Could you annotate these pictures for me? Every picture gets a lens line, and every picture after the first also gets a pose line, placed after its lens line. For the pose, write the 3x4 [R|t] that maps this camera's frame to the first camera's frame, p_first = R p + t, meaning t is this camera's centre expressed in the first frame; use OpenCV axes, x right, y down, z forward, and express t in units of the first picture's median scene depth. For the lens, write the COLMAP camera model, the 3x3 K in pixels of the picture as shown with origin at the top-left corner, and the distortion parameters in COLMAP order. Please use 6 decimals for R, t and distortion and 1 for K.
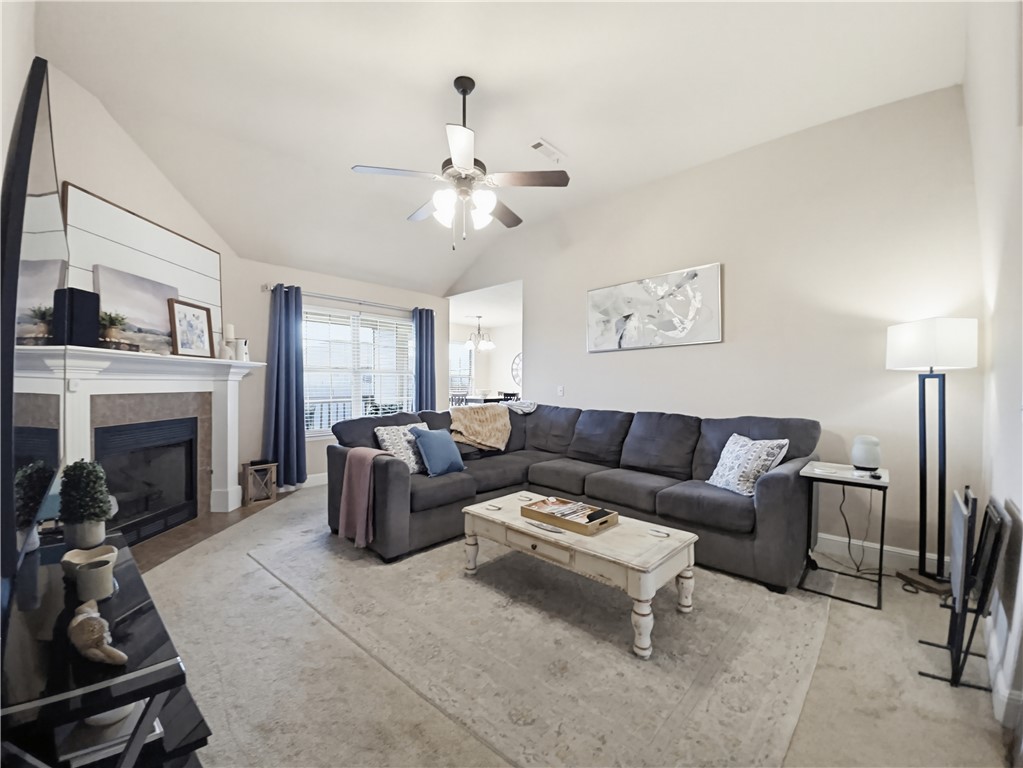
lens RADIAL K [[423.5, 0, 503.8], [0, 423.5, 390.0], [0, 0, 1]] dist [0.014408, -0.000232]
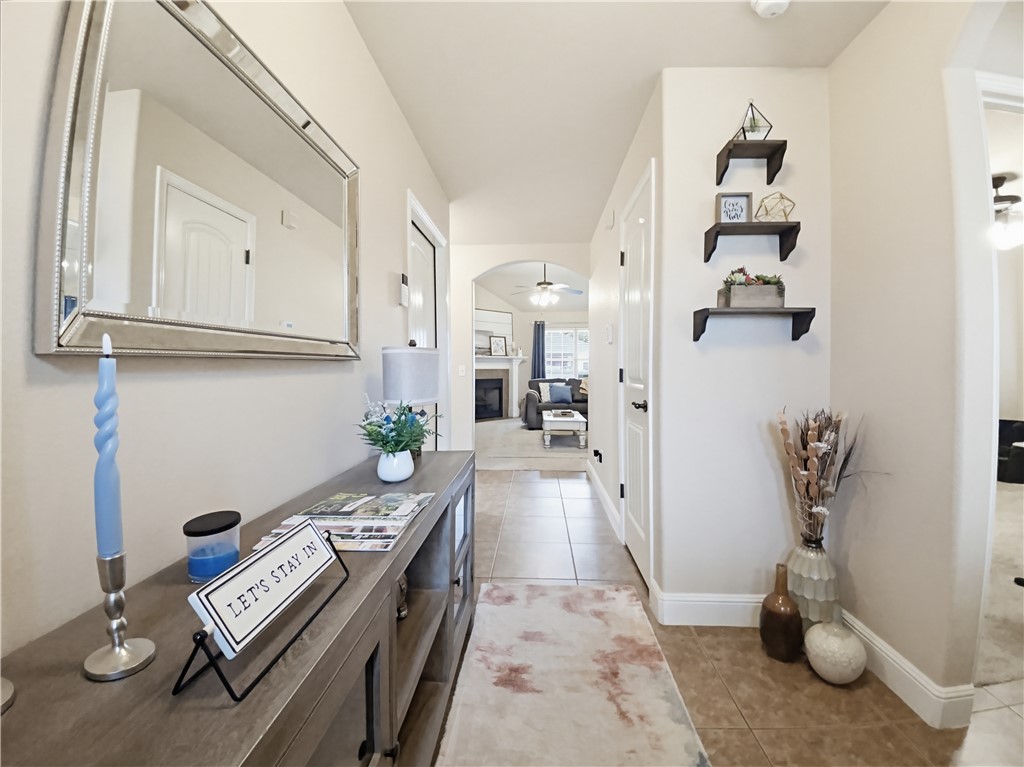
lens RADIAL K [[430.1, 0, 512.0], [0, 430.1, 383.5], [0, 0, 1]] dist [0.000291, -0.033915]
pose [[0.629191, 0.027711, -0.776757, 1.333804], [-0.004187, 0.999471, 0.032265, 0.009022], [0.777240, -0.017048, 0.628974, -0.595910]]
